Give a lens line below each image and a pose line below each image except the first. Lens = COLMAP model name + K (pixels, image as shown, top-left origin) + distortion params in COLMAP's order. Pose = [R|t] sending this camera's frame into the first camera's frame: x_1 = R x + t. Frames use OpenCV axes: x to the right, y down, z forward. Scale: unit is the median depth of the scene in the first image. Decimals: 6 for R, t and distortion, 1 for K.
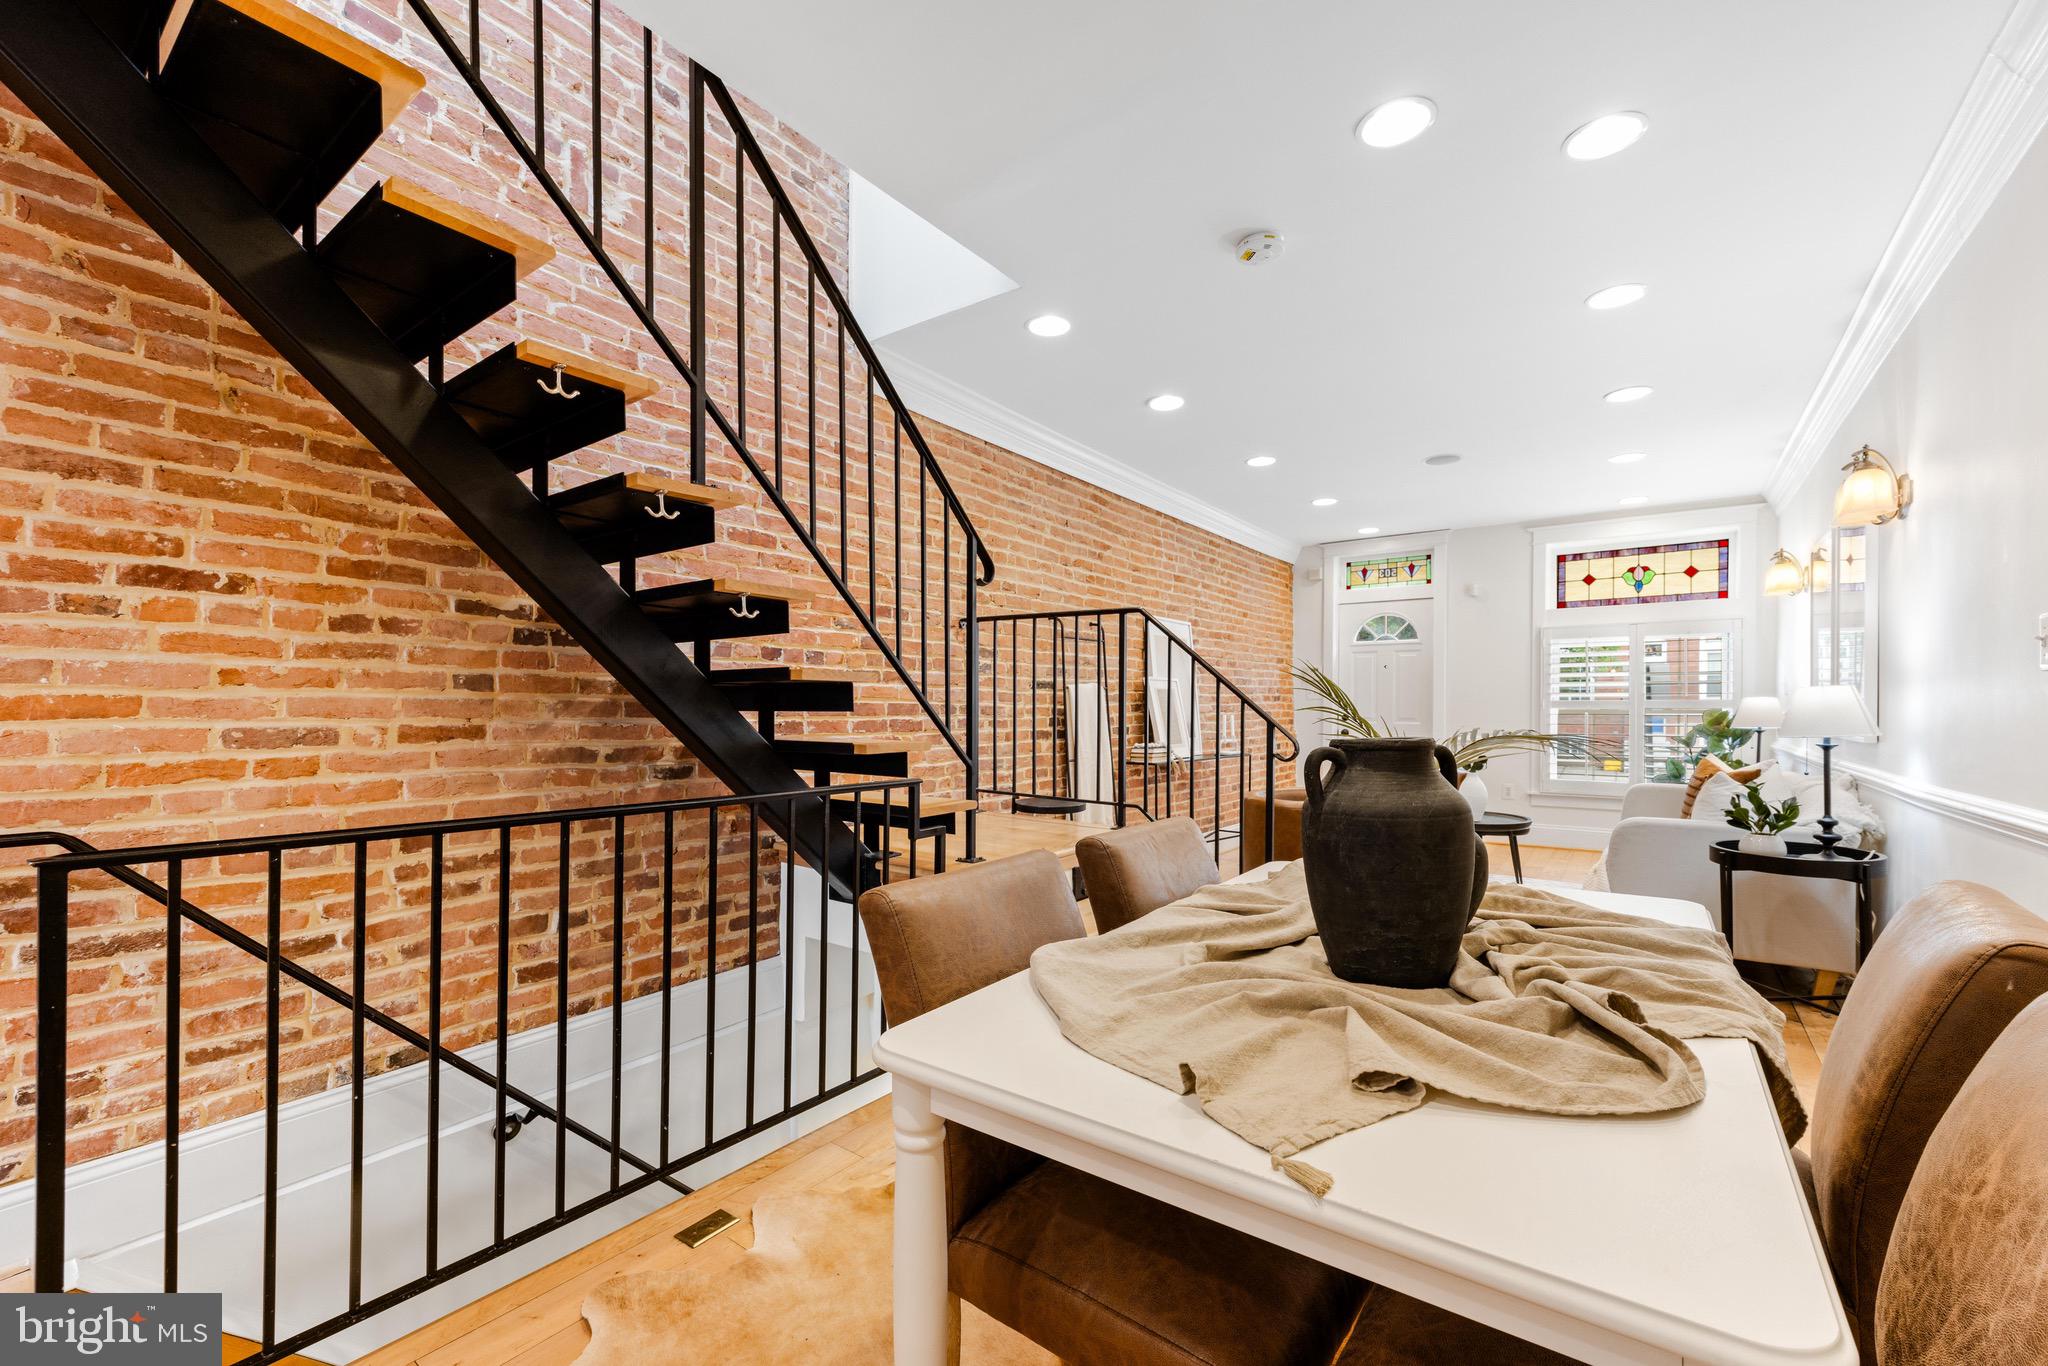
lens RADIAL K [[819.5, 0, 1038.3], [0, 819.5, 715.5], [0, 0, 1]] dist [-0.003621, 0.000167]
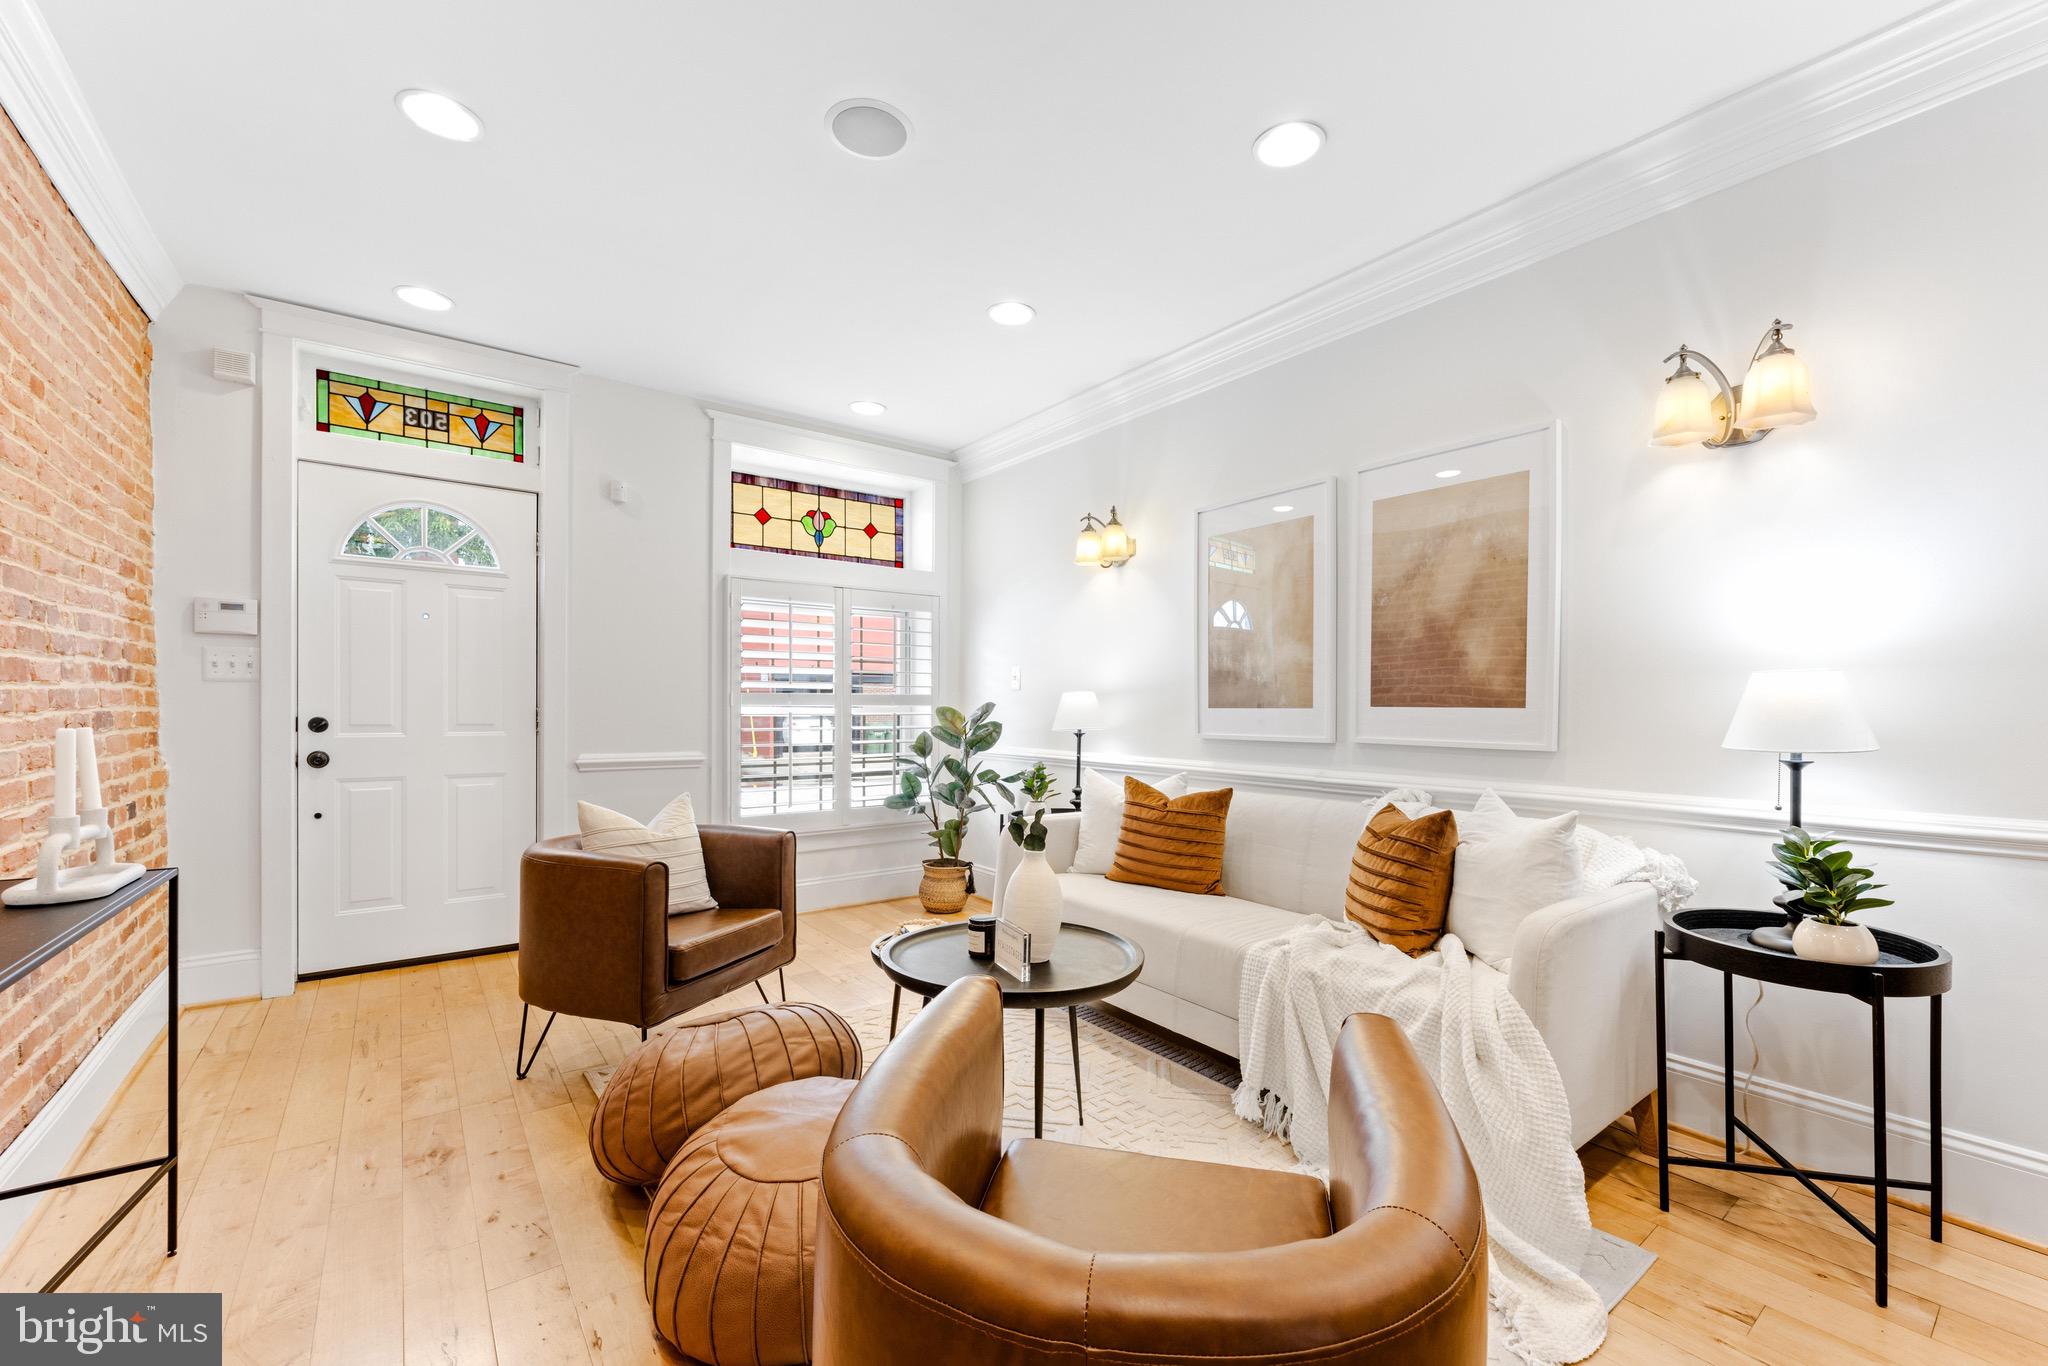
lens RADIAL K [[819.5, 0, 1011.7], [0, 819.5, 716.7], [0, 0, 1]] dist [-0.003621, 0.000167]
pose [[0.288222, -0.012062, 0.957488, 0.110454], [0.006658, 0.999922, 0.010592, -0.006041], [-0.957540, 0.003322, 0.288280, 0.892634]]
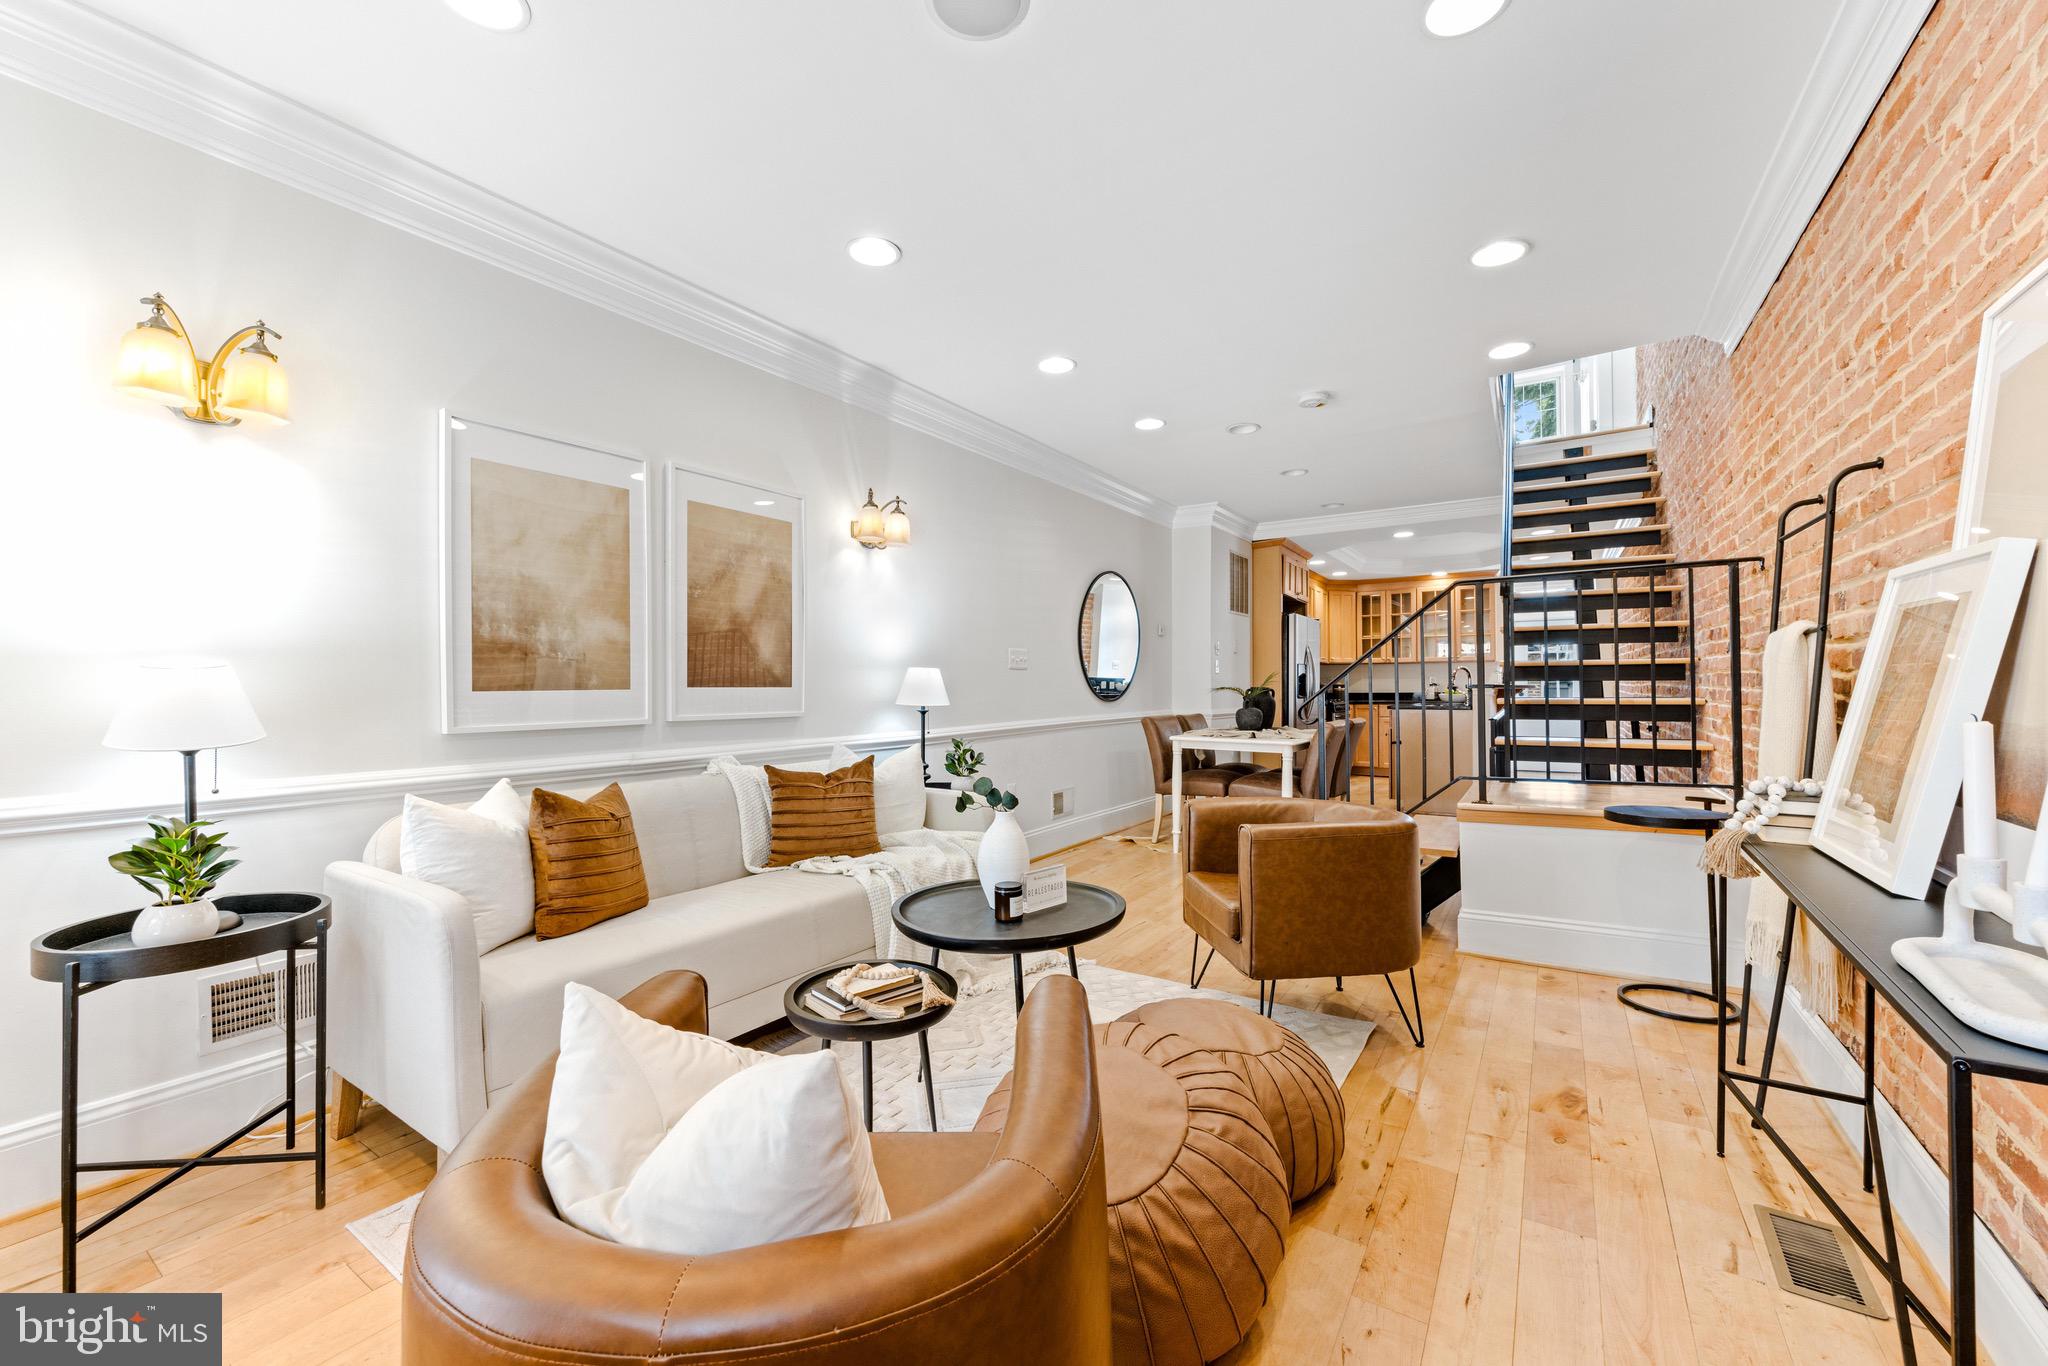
lens RADIAL K [[819.5, 0, 1021.1], [0, 819.5, 687.7], [0, 0, 1]] dist [-0.003621, 0.000167]
pose [[-0.998182, 0.006314, -0.059940, 0.552599], [0.005521, 0.999895, 0.013394, -0.012535], [0.060018, 0.013038, -0.998112, 1.513308]]
